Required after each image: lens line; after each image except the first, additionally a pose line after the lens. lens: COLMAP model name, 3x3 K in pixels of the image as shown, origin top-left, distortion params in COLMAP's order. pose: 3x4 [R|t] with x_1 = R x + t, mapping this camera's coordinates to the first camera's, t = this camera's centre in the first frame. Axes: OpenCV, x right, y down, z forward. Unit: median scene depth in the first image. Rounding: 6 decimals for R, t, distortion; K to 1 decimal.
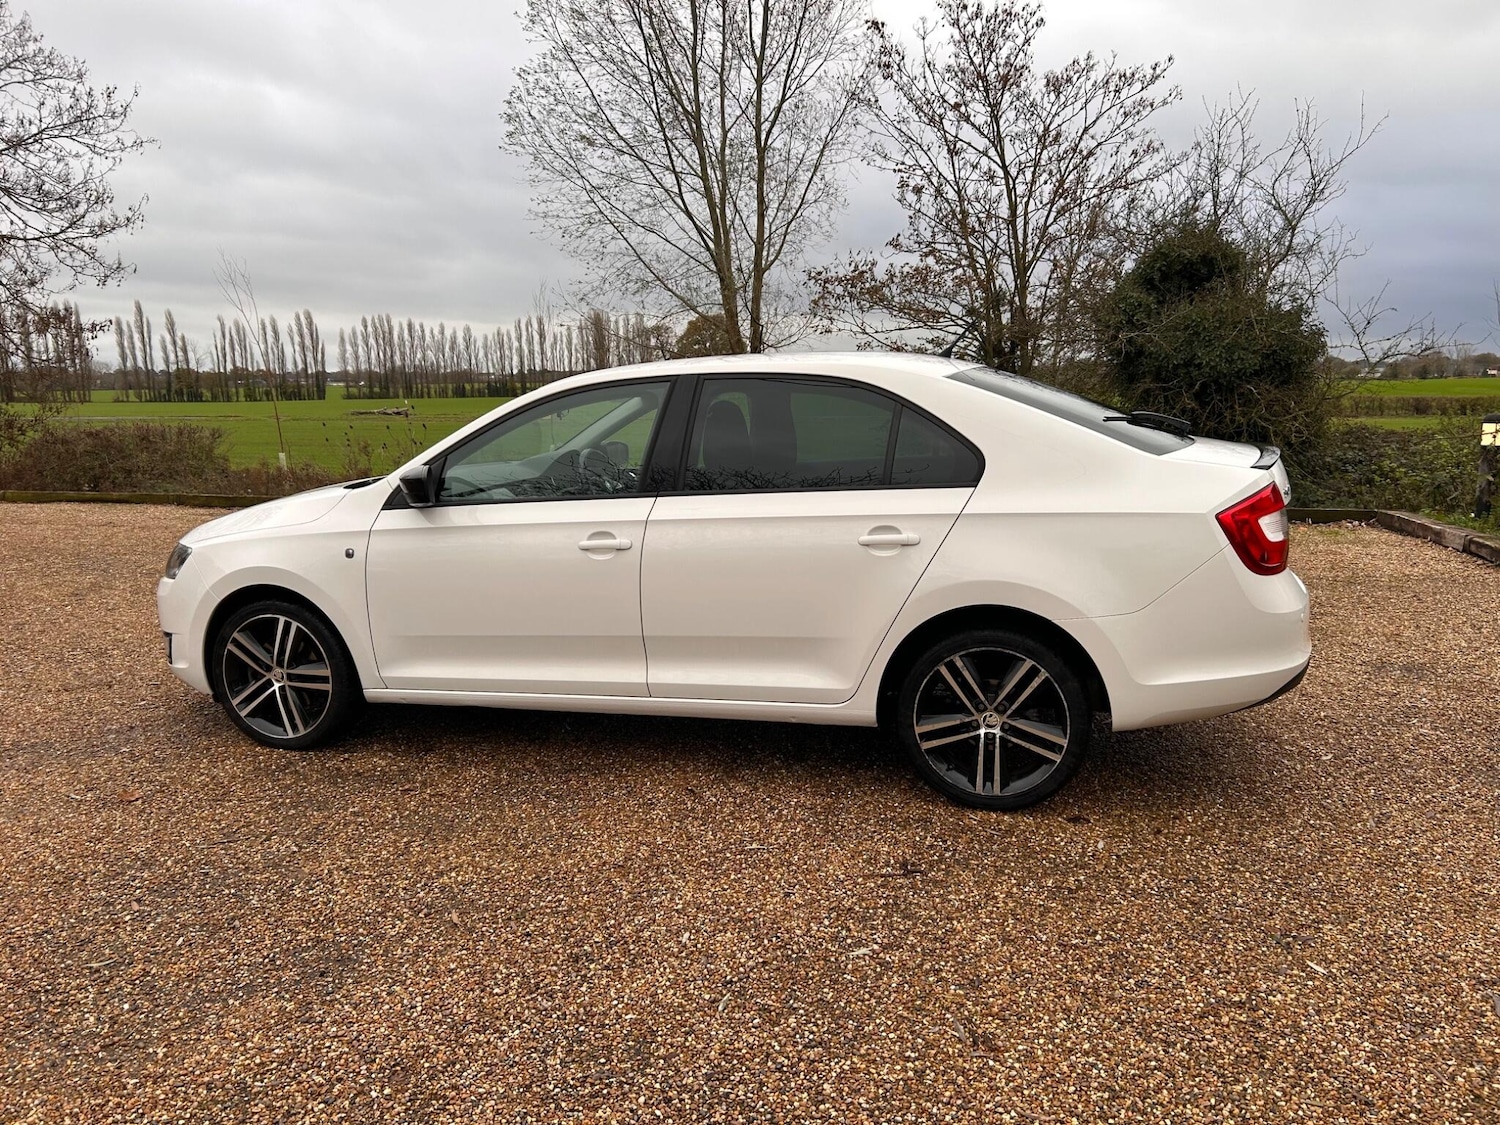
lens RADIAL K [[1114.4, 0, 750.0], [0, 1114.4, 562.5], [0, 0, 1]] dist [0.050683, -0.046266]
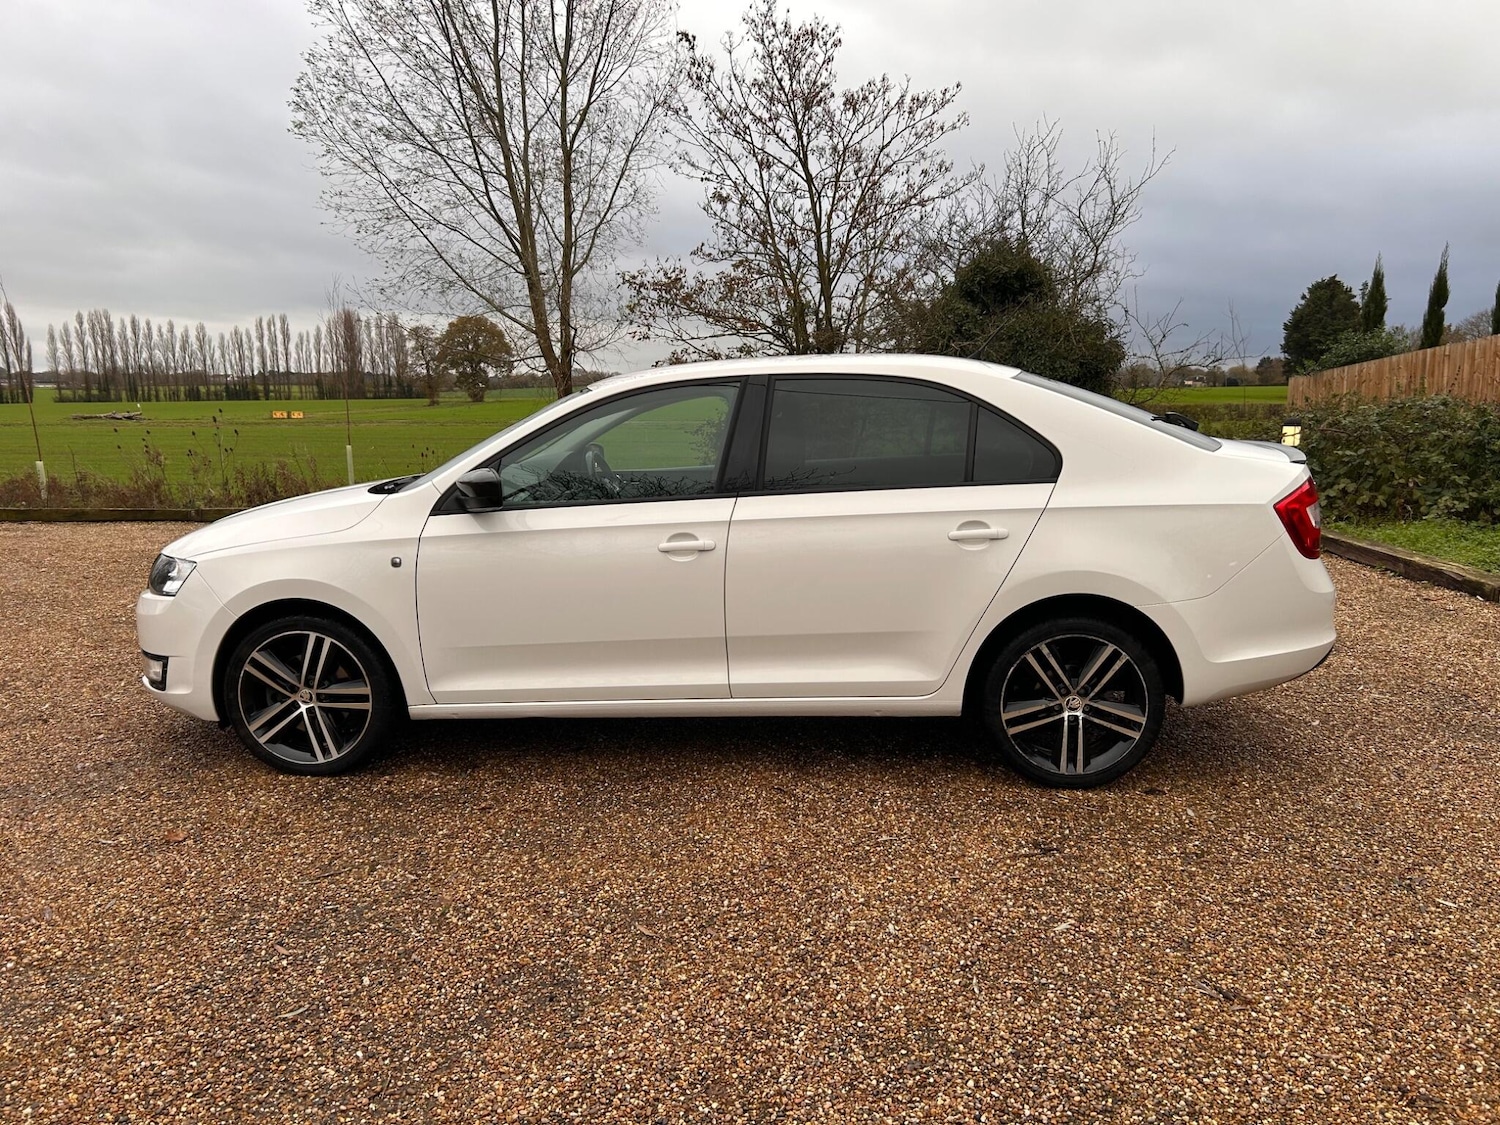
lens RADIAL K [[1114.1, 0, 747.8], [0, 1114.1, 557.1], [0, 0, 1]] dist [0.050399, -0.050270]
pose [[0.979980, -0.024917, 0.197533, -0.244622], [0.026760, 0.999620, -0.006665, 0.001572], [-0.197292, 0.011817, 0.980274, 0.019056]]
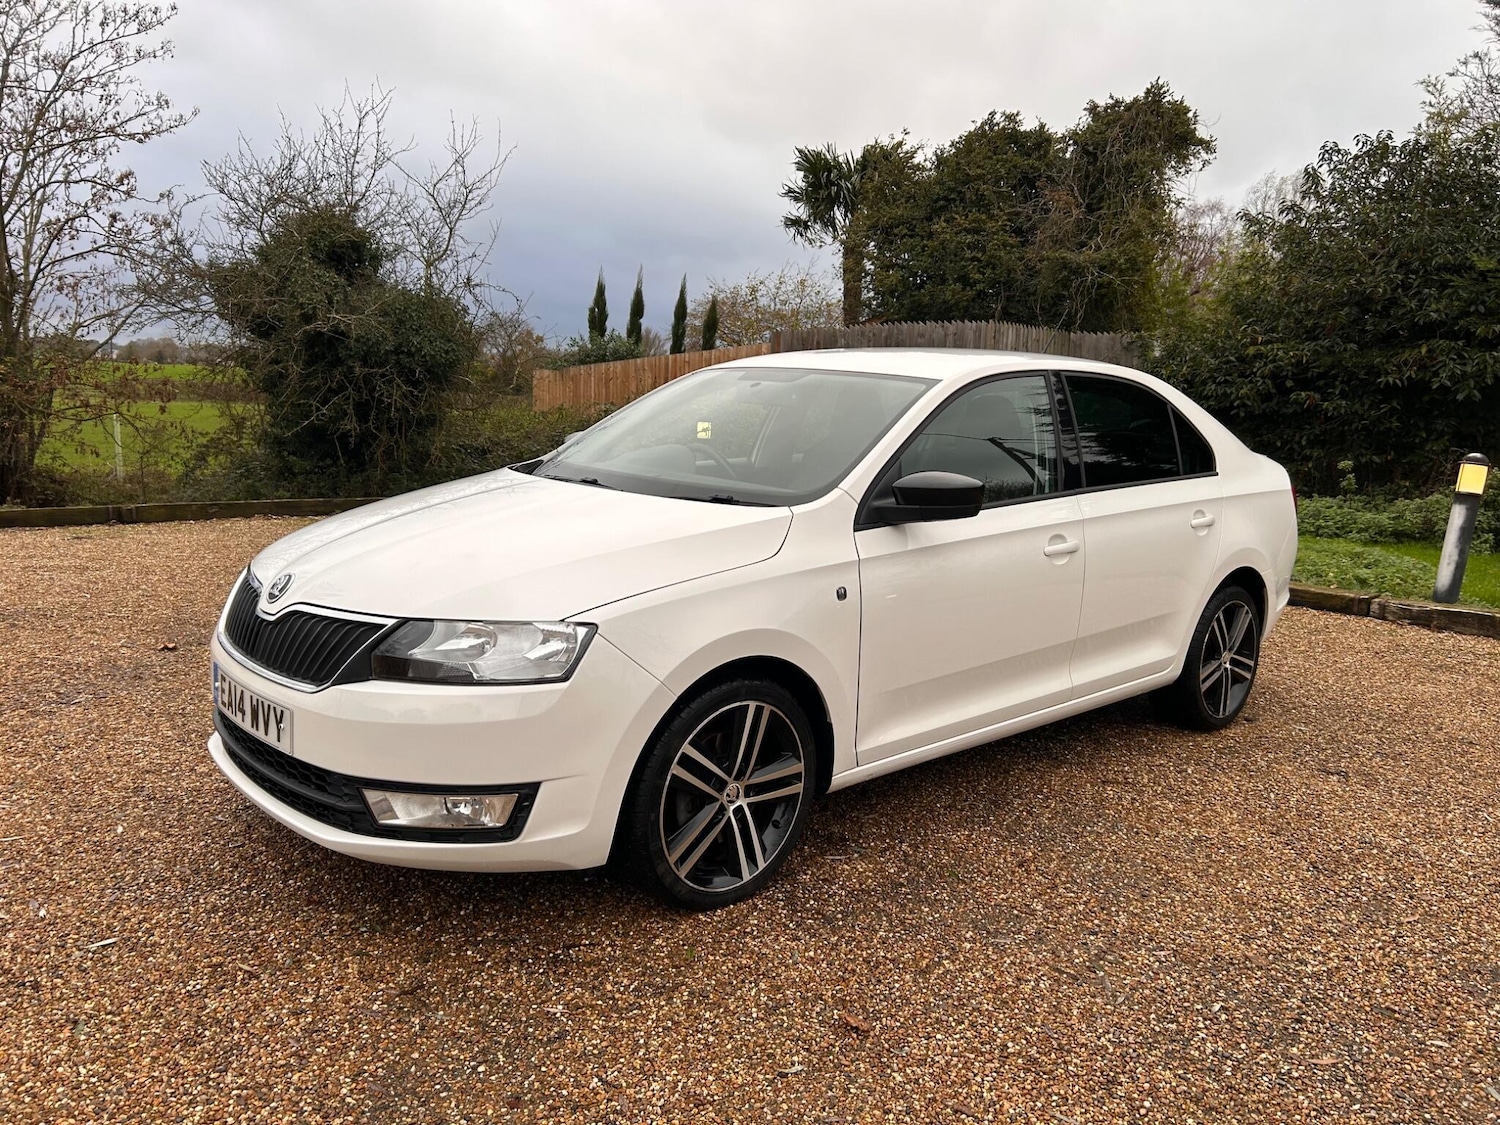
lens RADIAL K [[1114.1, 0, 747.8], [0, 1114.1, 557.1], [0, 0, 1]] dist [0.050399, -0.050270]
pose [[0.535719, -0.088899, 0.839703, -0.961897], [0.079897, 0.995318, 0.054401, -0.073197], [-0.840608, 0.037947, 0.540314, 0.638420]]
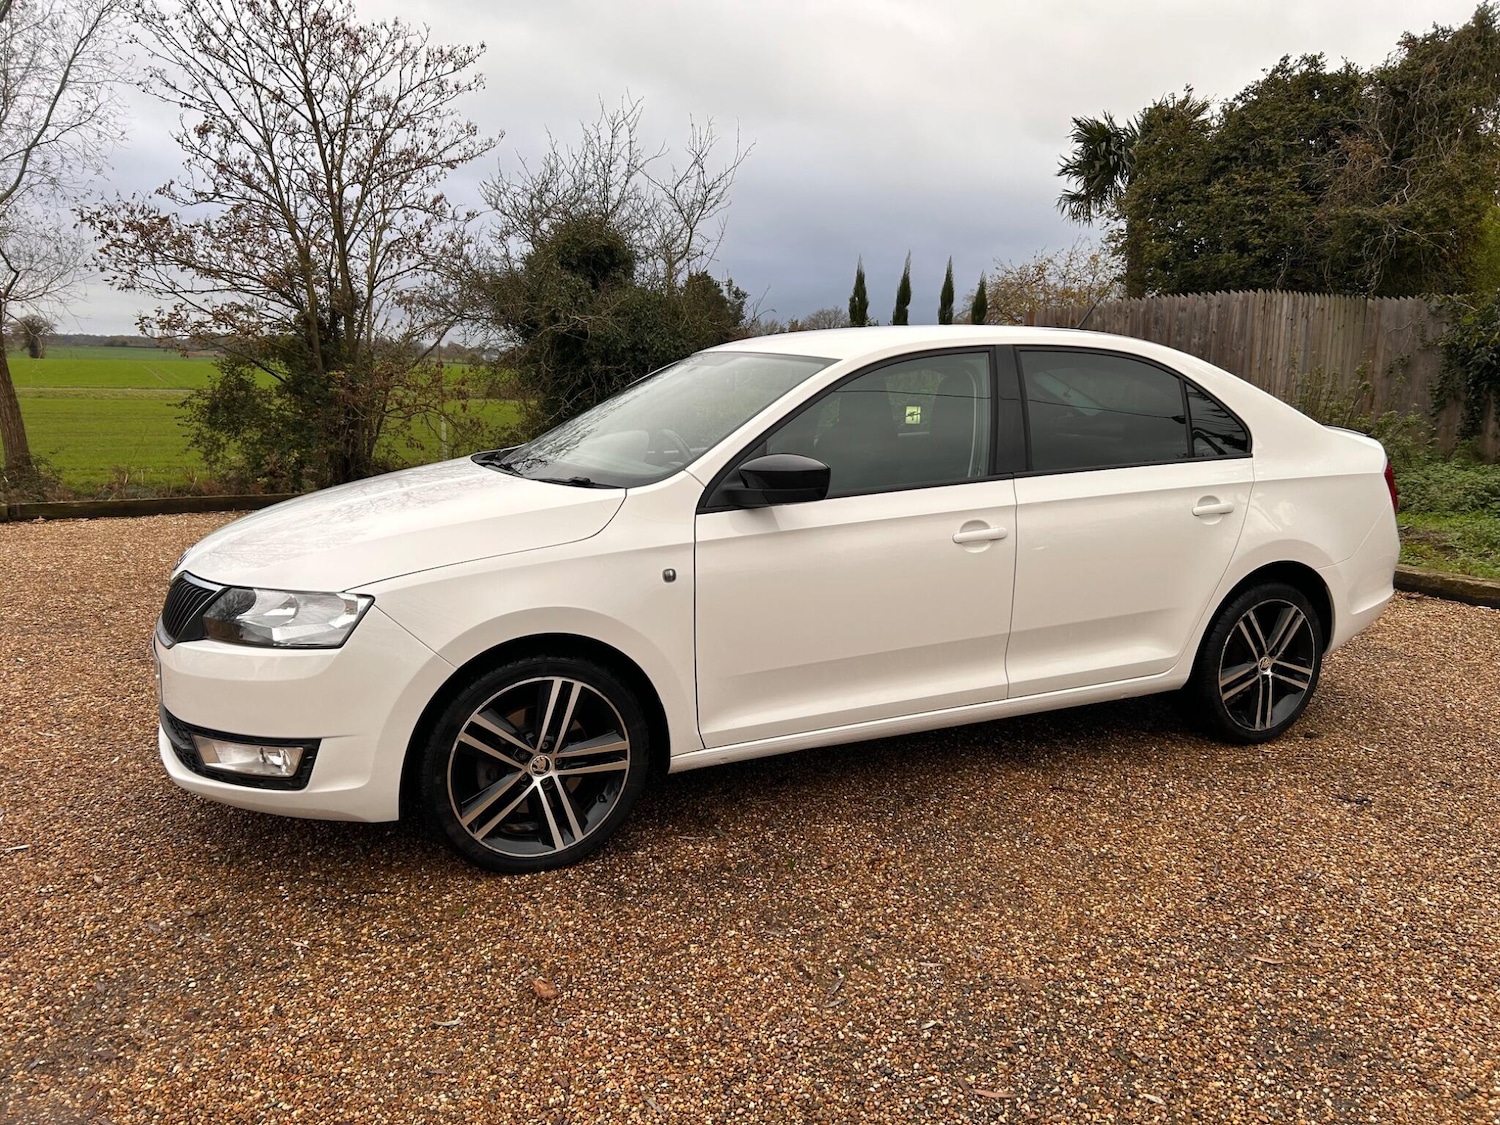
lens RADIAL K [[1114.1, 0, 747.8], [0, 1114.1, 557.1], [0, 0, 1]] dist [0.050399, -0.050270]
pose [[0.752883, -0.084369, 0.652724, -0.766144], [0.075582, 0.996272, 0.041595, -0.044915], [-0.653800, 0.018018, 0.756453, 0.402059]]
